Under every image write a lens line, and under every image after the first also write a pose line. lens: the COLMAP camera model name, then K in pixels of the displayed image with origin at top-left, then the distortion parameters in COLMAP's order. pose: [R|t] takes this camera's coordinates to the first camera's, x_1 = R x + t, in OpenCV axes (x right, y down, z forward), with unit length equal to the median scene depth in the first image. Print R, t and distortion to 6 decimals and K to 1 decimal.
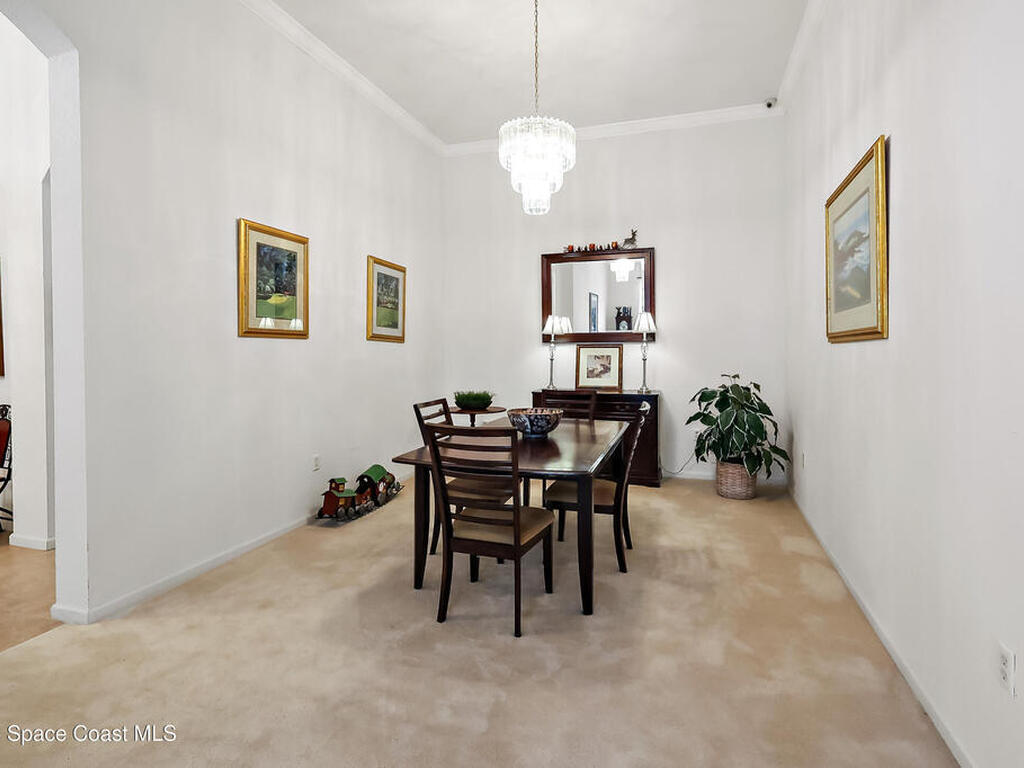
lens RADIAL K [[537.8, 0, 515.1], [0, 537.8, 360.4], [0, 0, 1]] dist [-0.000522, 0.000129]
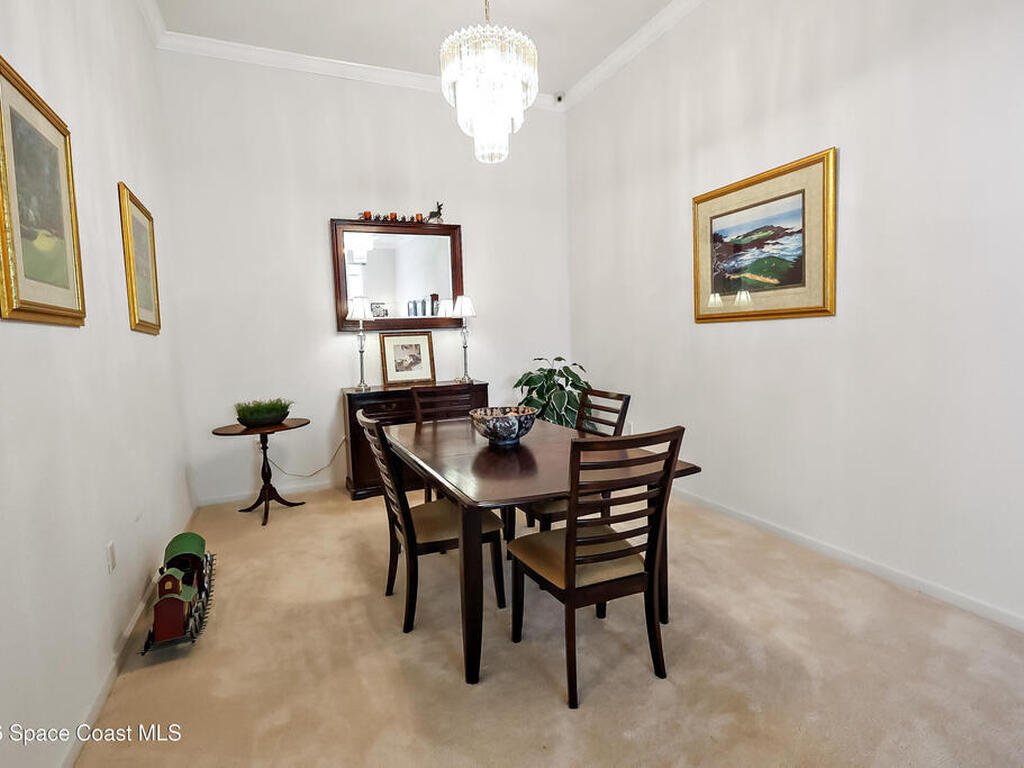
lens RADIAL K [[536.4, 0, 511.3], [0, 536.4, 381.7], [0, 0, 1]] dist [-0.001166, 0.002299]
pose [[0.745461, -0.080738, 0.661641, -0.303843], [0.044446, 0.996449, 0.071516, -0.004275], [-0.665066, -0.023905, 0.746402, 0.245564]]
